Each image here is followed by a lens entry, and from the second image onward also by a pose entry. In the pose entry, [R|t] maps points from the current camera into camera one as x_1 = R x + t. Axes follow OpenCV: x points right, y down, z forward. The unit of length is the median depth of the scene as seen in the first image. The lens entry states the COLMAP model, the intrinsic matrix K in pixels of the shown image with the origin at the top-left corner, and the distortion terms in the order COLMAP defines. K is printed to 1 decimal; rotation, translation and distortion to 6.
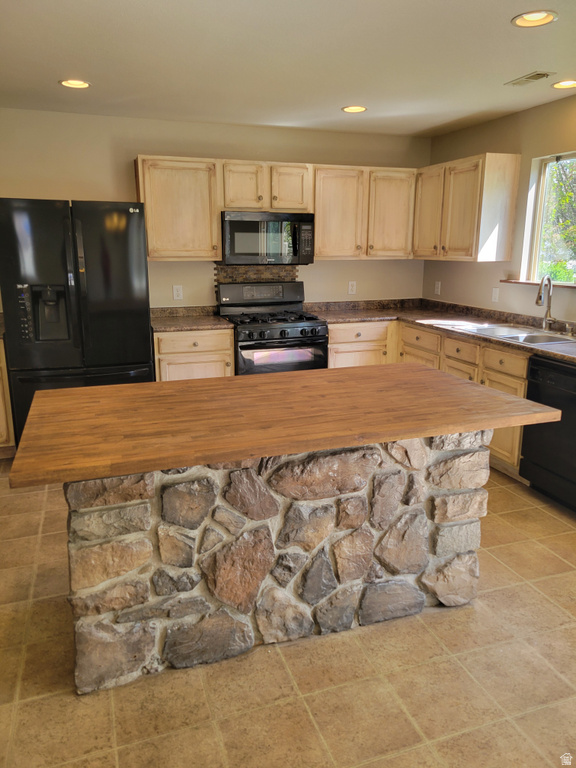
lens RADIAL K [[568.0, 0, 286.6], [0, 568.0, 379.8], [0, 0, 1]] dist [0.068839, -0.049690]
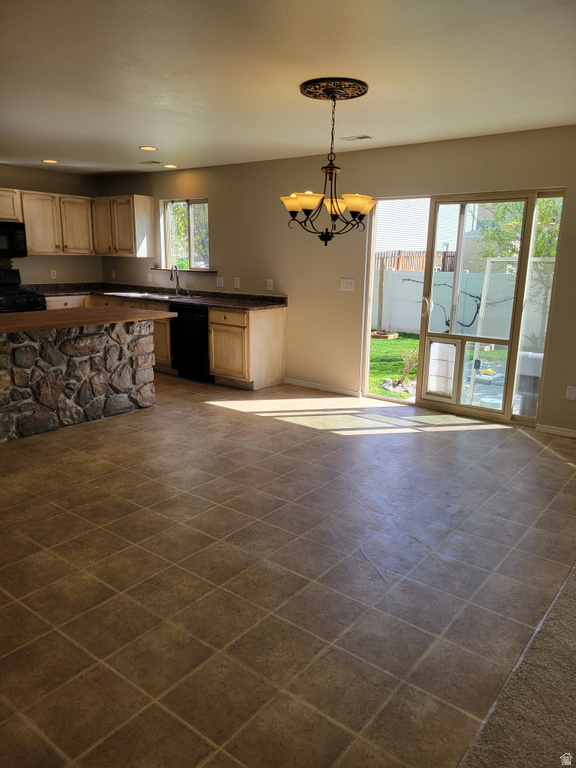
lens RADIAL K [[568.0, 0, 286.6], [0, 568.0, 379.8], [0, 0, 1]] dist [0.068839, -0.049690]
pose [[0.840693, -0.105989, 0.531038, -0.260090], [0.109647, 0.993663, 0.024739, 0.181030], [-0.530295, 0.037429, 0.846987, -0.735420]]
